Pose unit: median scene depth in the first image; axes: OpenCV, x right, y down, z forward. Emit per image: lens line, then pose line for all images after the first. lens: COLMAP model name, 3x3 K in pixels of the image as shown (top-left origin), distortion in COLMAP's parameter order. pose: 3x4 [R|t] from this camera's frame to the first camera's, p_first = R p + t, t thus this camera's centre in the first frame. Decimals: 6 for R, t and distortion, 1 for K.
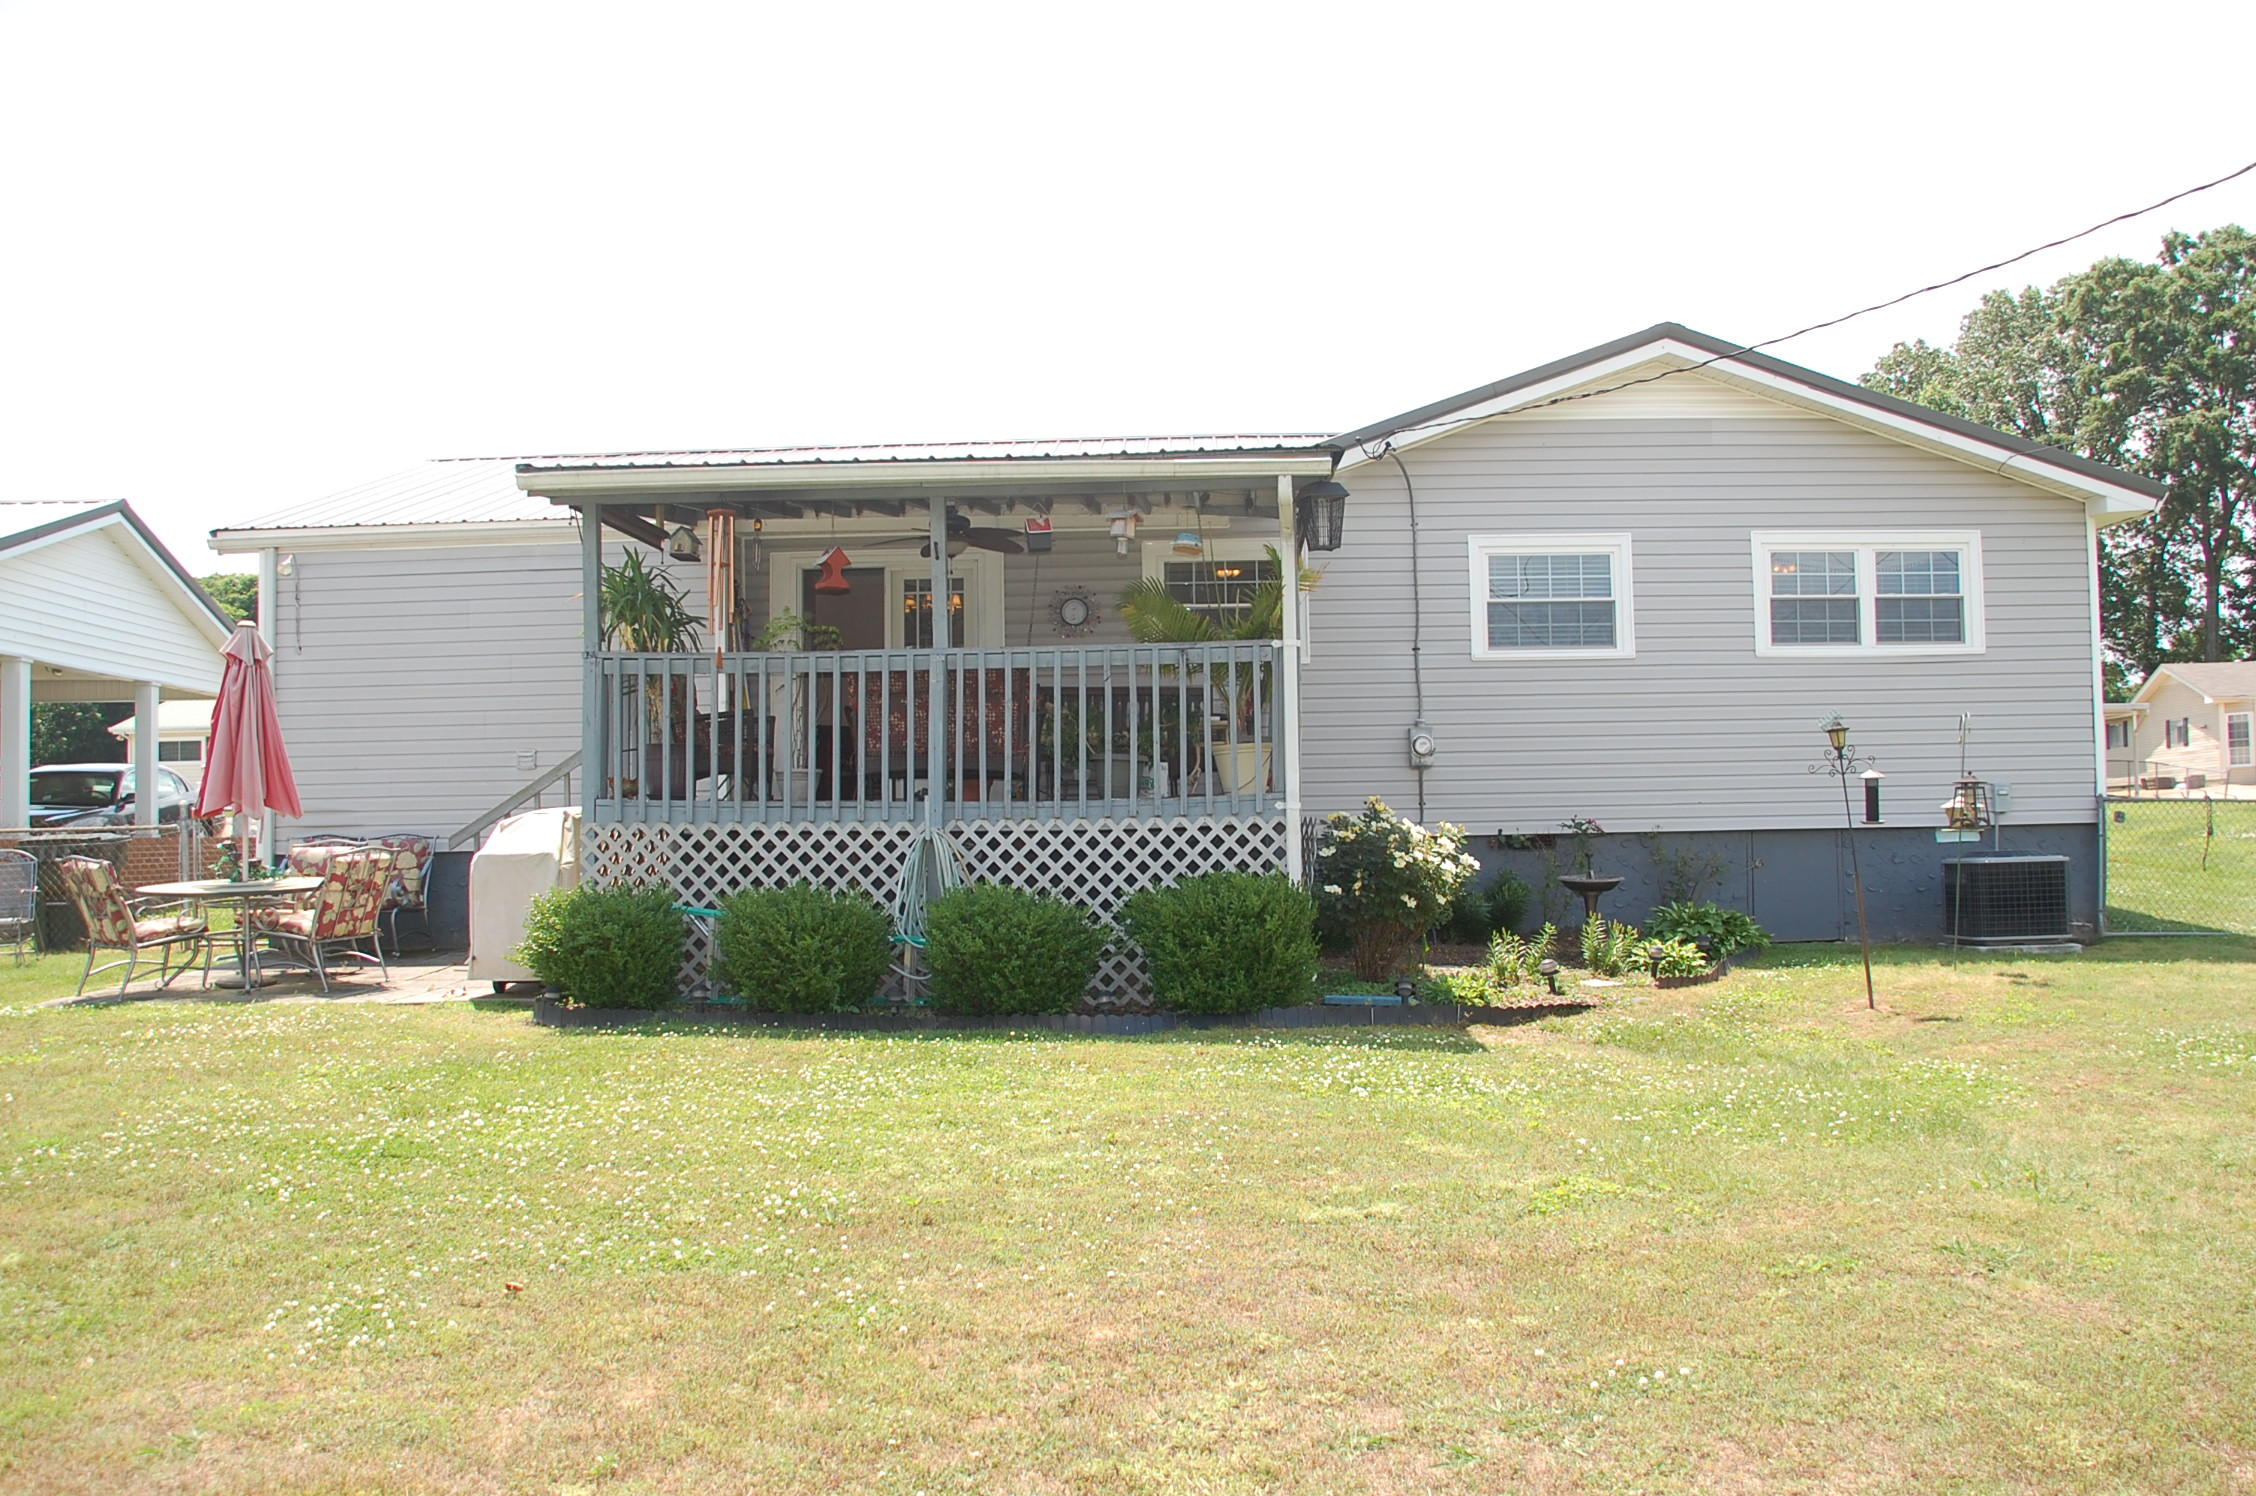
lens RADIAL K [[1800.1, 0, 1119.1], [0, 1800.1, 770.0], [0, 0, 1]] dist [-0.150473, 0.127620]
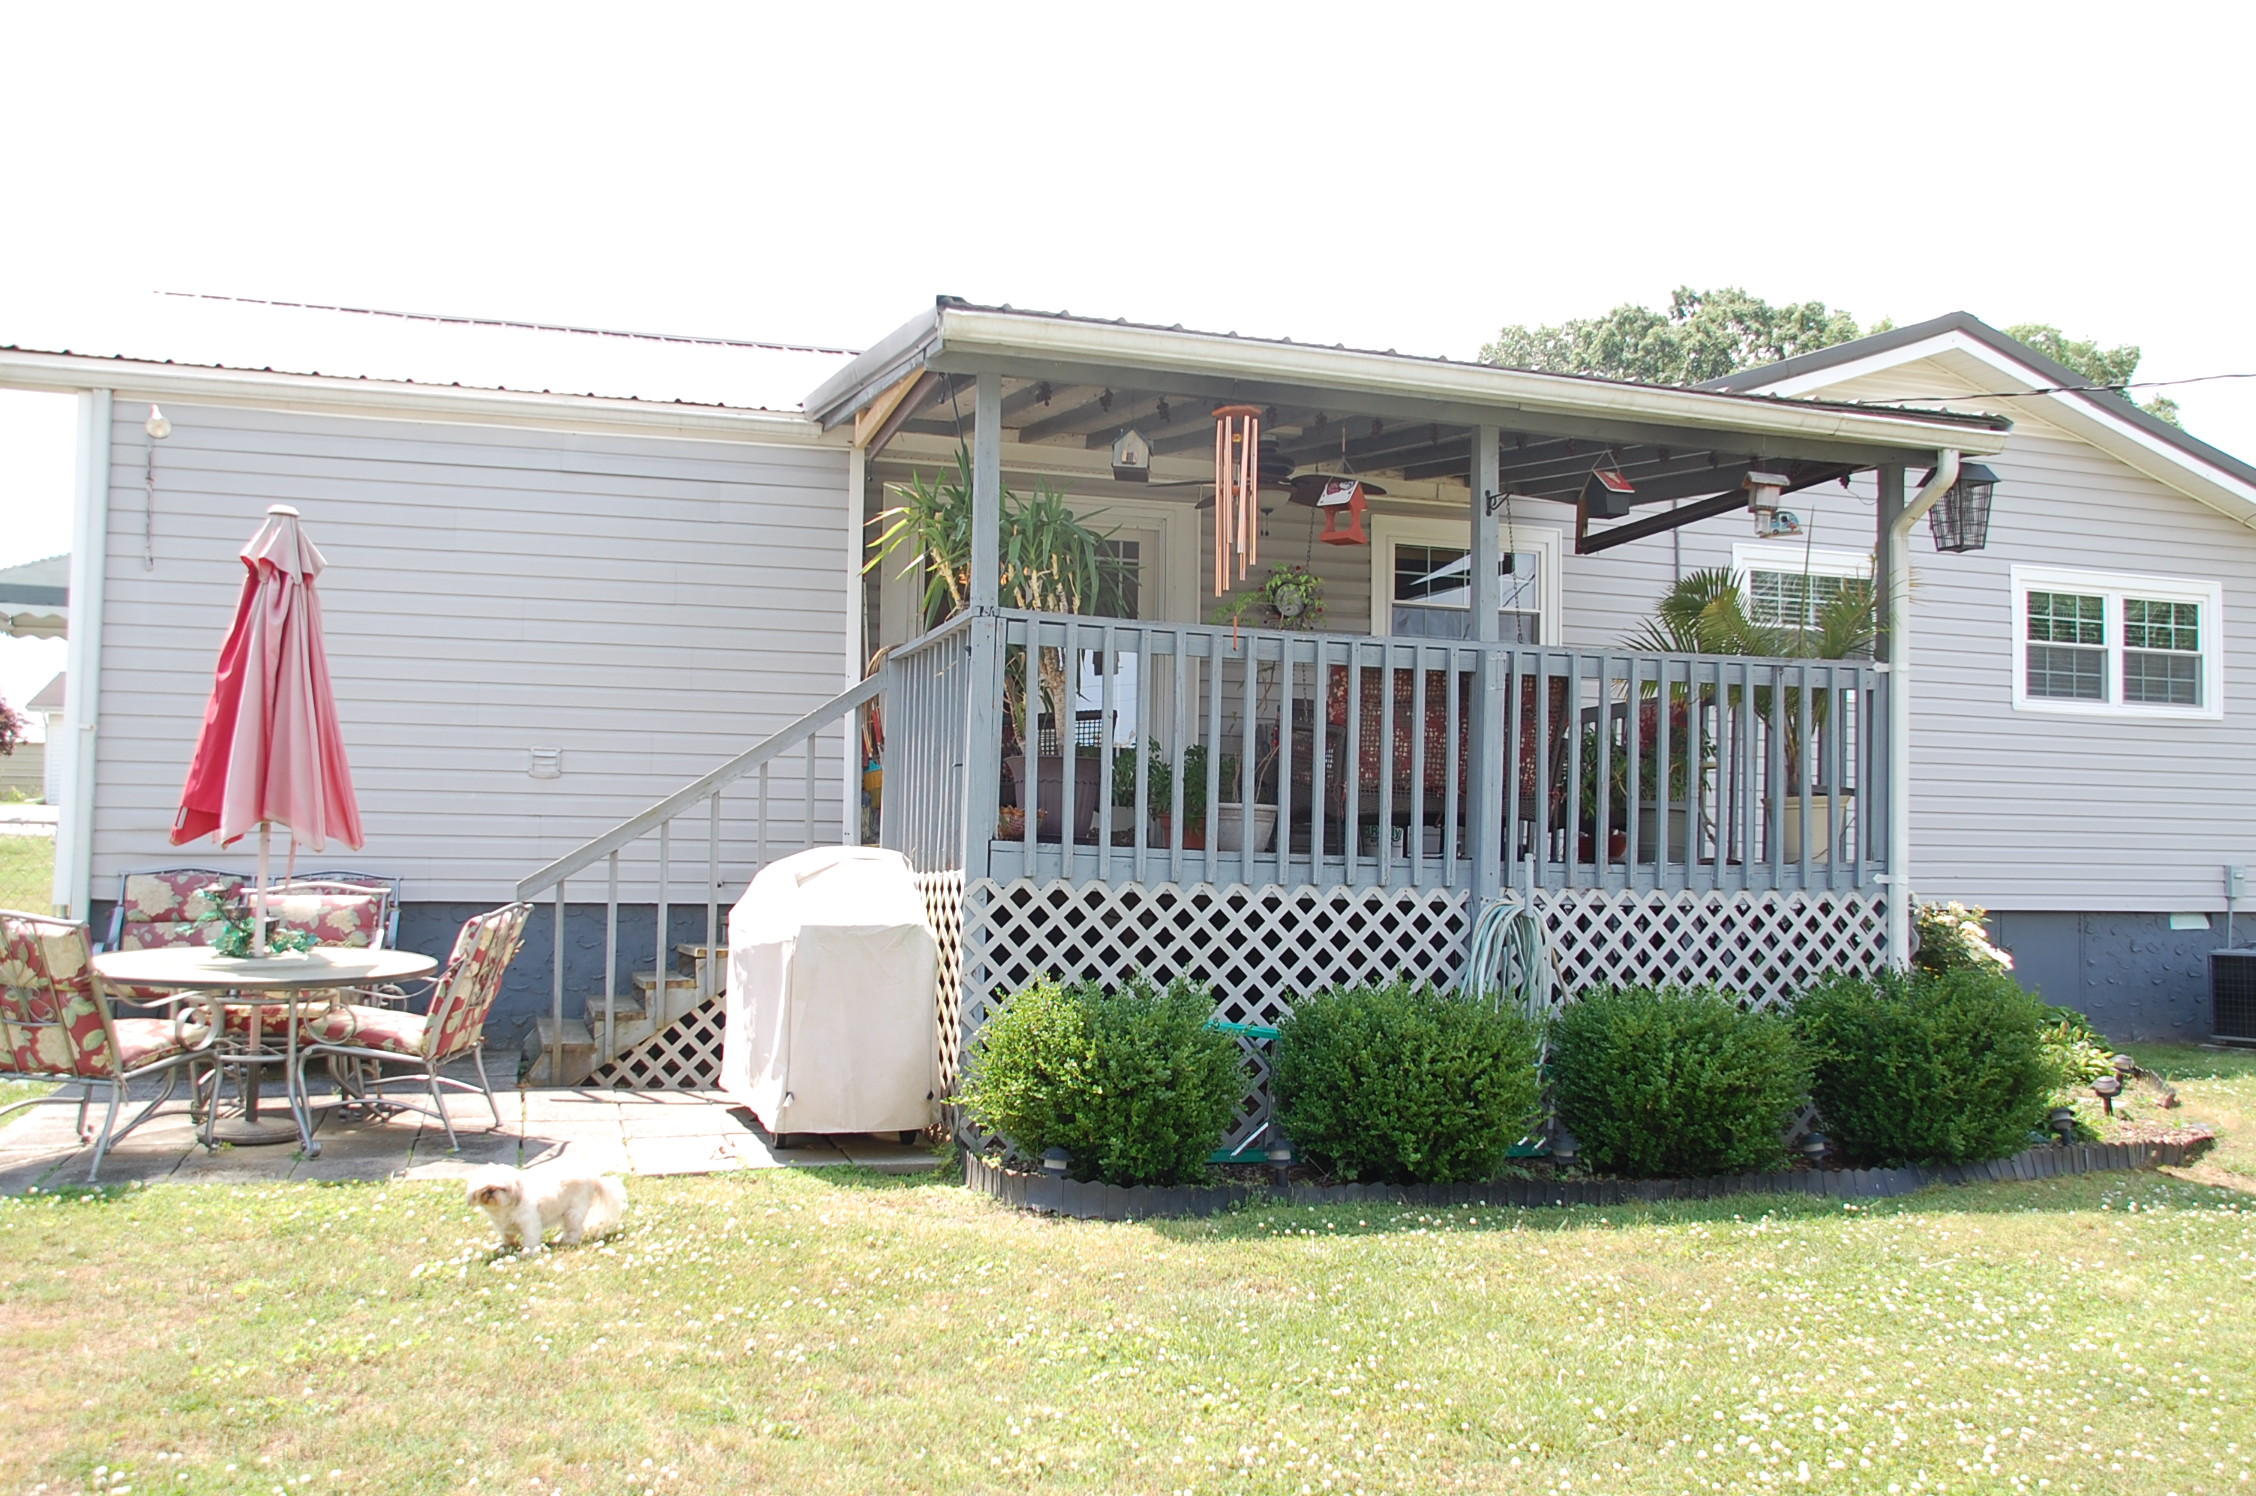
lens RADIAL K [[2014.7, 0, 1128.5], [0, 2014.7, 747.9], [0, 0, 1]] dist [-0.018952, 0.001756]
pose [[0.937303, 0.049800, 0.344938, -0.386980], [-0.041270, 0.998634, -0.032033, 0.003712], [-0.346063, 0.015789, 0.938079, 0.232776]]
